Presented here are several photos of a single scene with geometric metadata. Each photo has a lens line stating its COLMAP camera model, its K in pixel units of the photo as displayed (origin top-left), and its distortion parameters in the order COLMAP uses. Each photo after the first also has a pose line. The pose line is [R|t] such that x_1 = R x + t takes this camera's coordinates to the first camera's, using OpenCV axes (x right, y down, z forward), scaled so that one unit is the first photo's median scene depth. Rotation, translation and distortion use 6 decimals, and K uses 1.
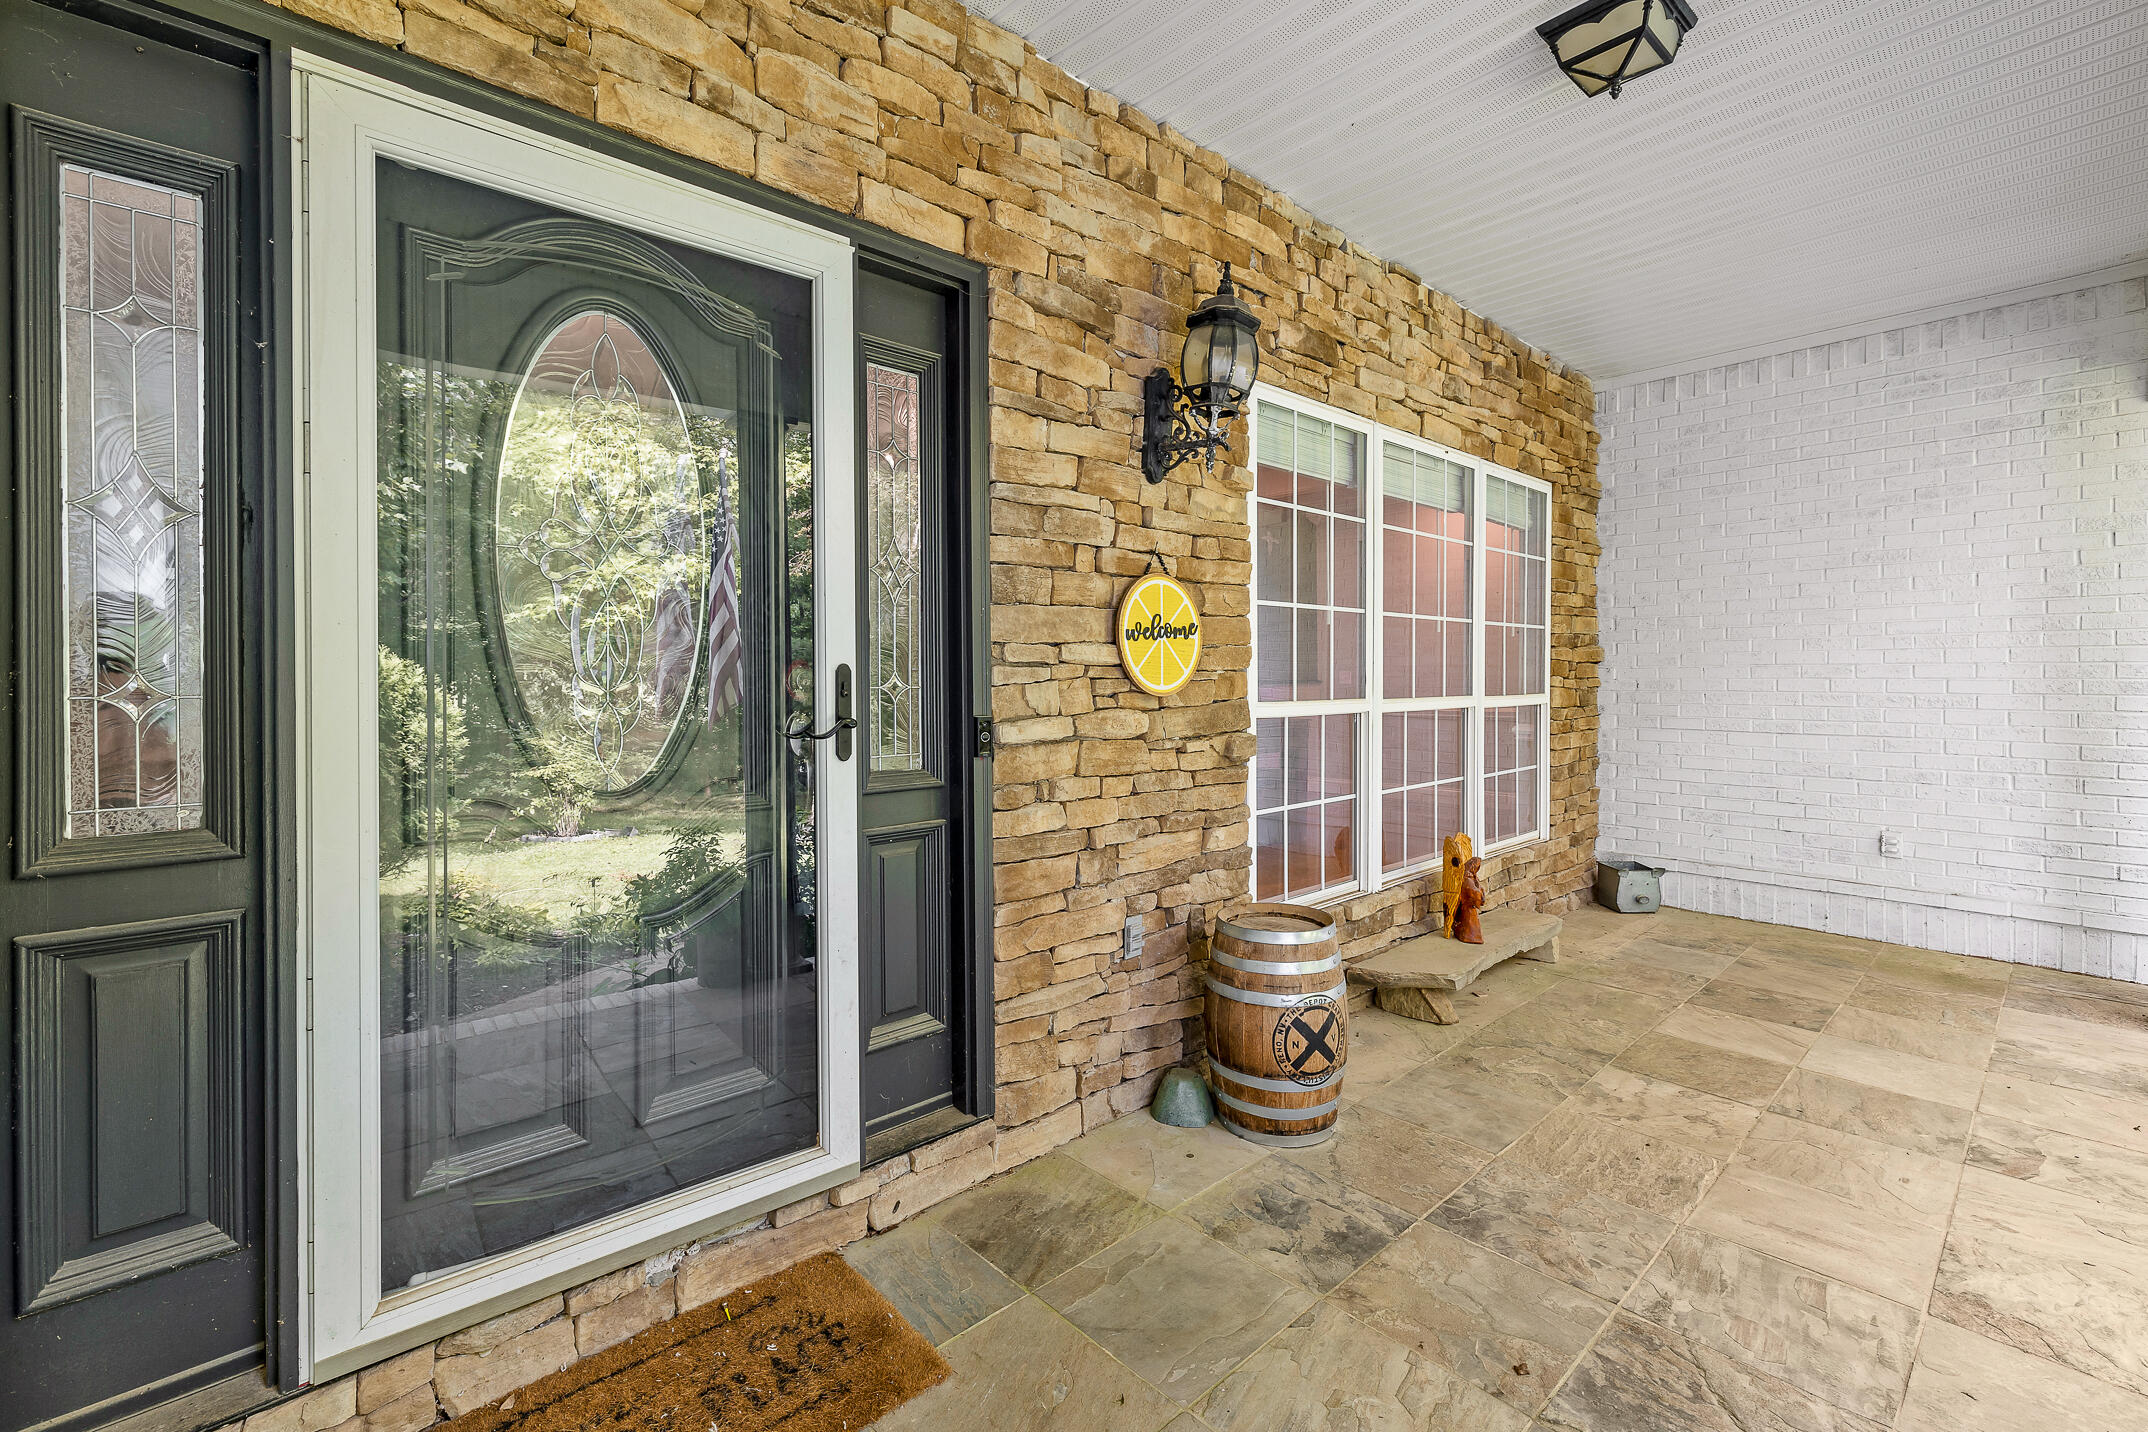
lens RADIAL K [[911.8, 0, 1047.6], [0, 911.8, 672.7], [0, 0, 1]] dist [-0.002867, -0.000135]
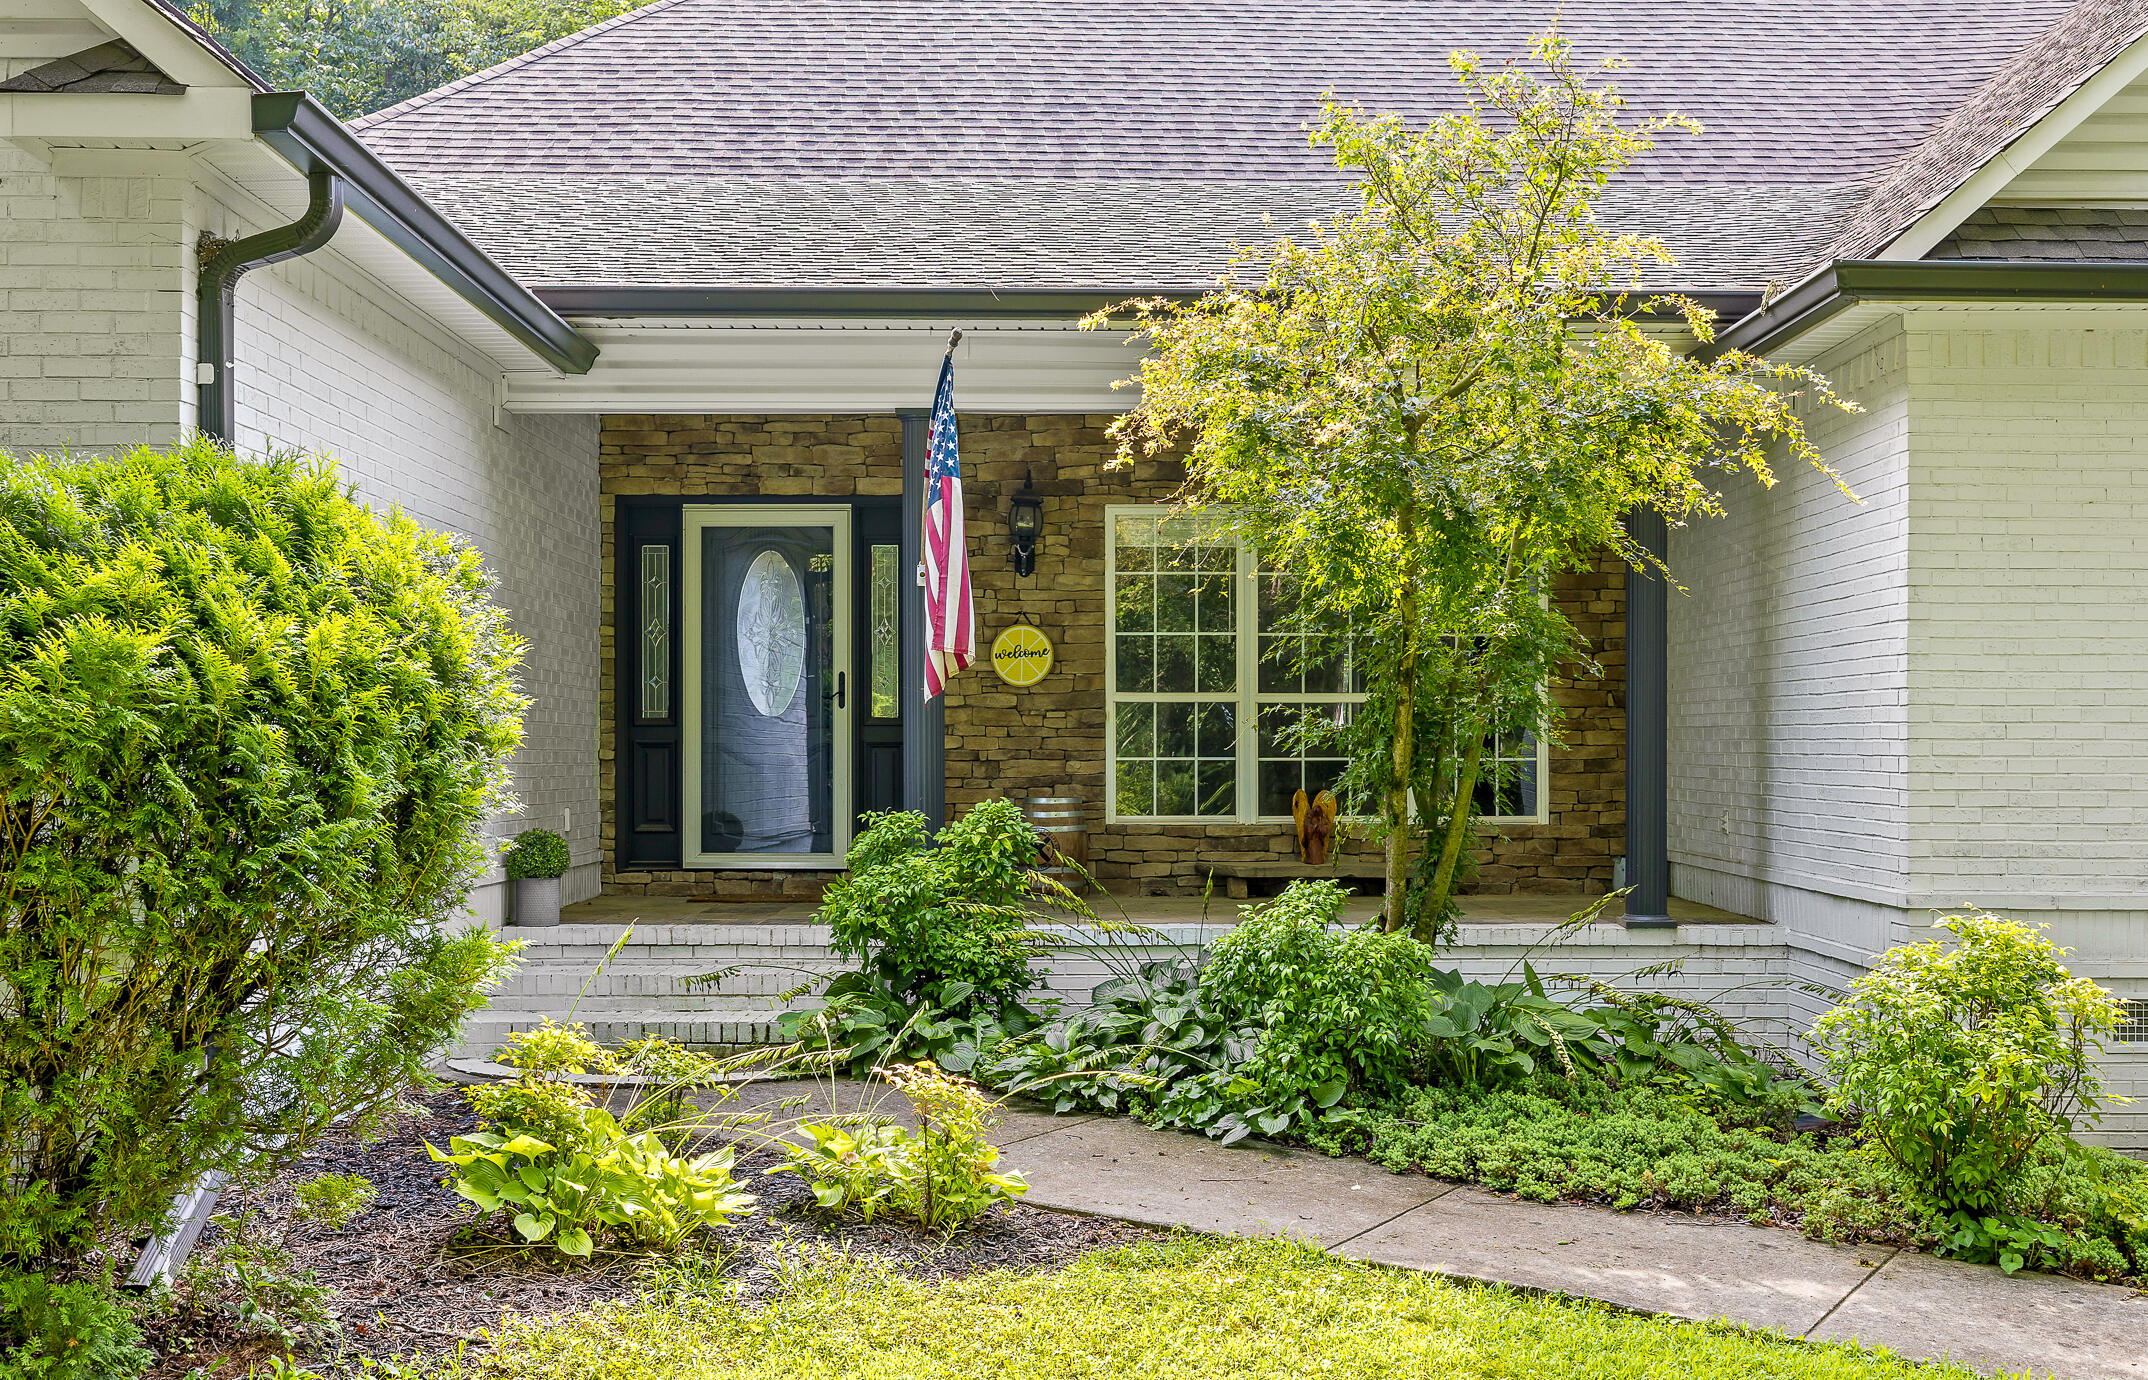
lens RADIAL K [[2162.6, 0, 1076.0], [0, 2162.6, 711.4], [0, 0, 1]] dist [-0.022068, 0.000000]
pose [[0.738688, -0.006936, -0.674012, 3.452328], [0.000039, 0.999948, -0.010247, 0.130672], [0.674047, 0.007543, 0.738650, -2.426426]]
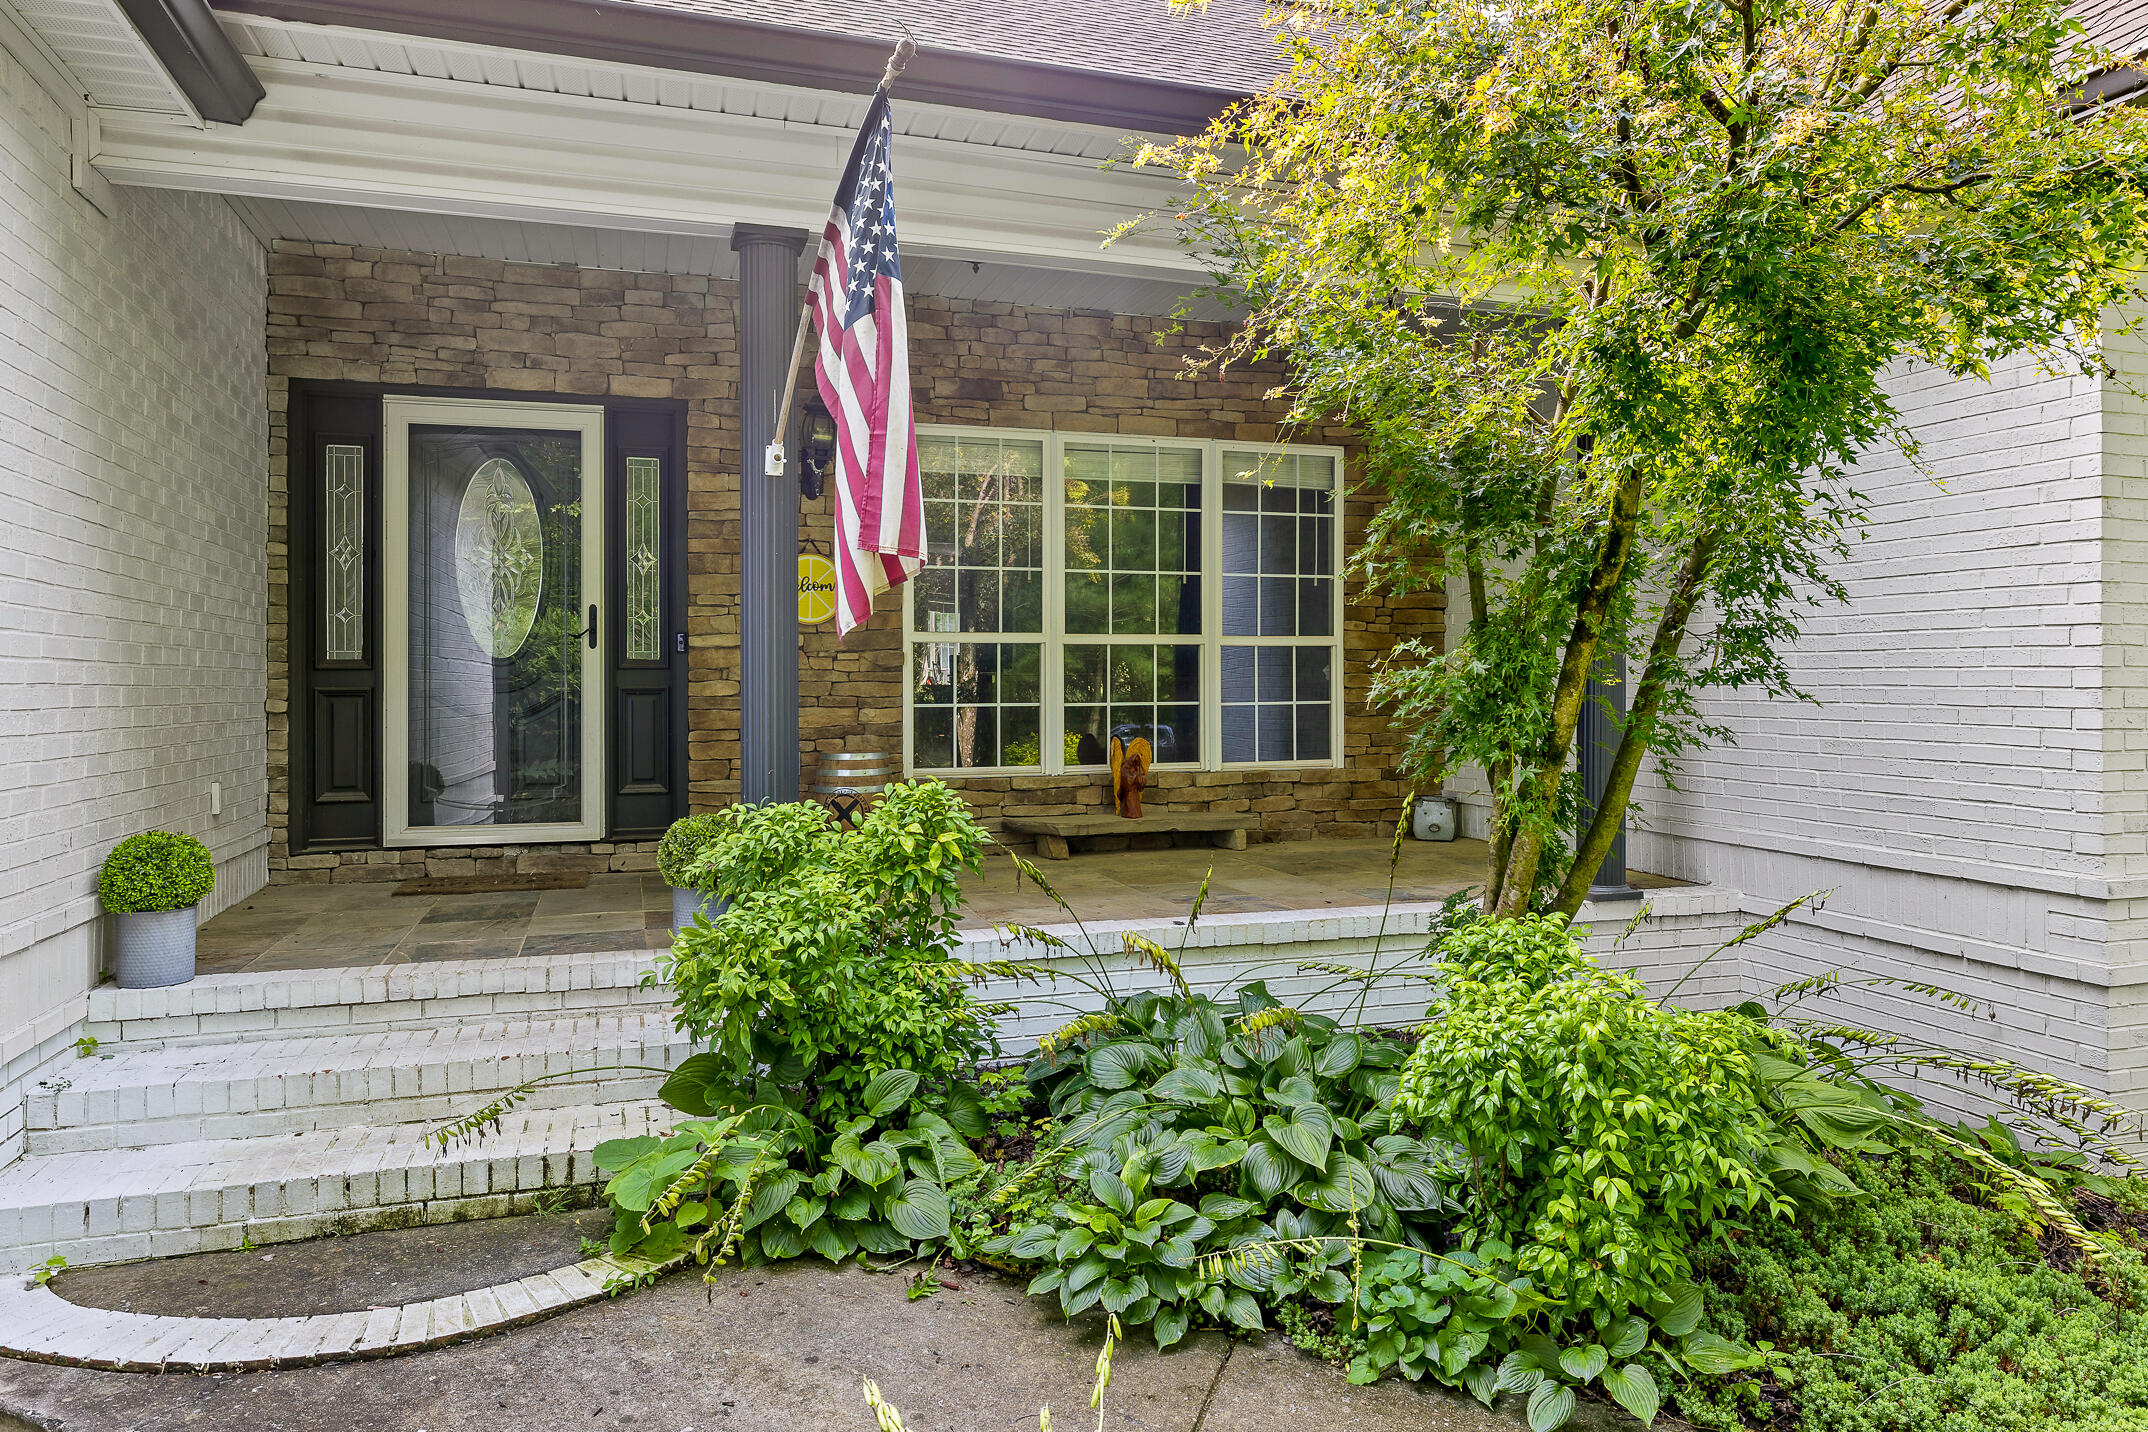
lens RADIAL K [[1336.1, 0, 1048.6], [0, 1336.1, 663.3], [0, 0, 1]] dist [-0.010074, 0.001108]
pose [[0.909493, -0.003194, -0.415707, 1.630637], [0.000791, 0.999982, -0.005952, 0.117770], [0.415718, 0.005085, 0.909479, -1.131621]]
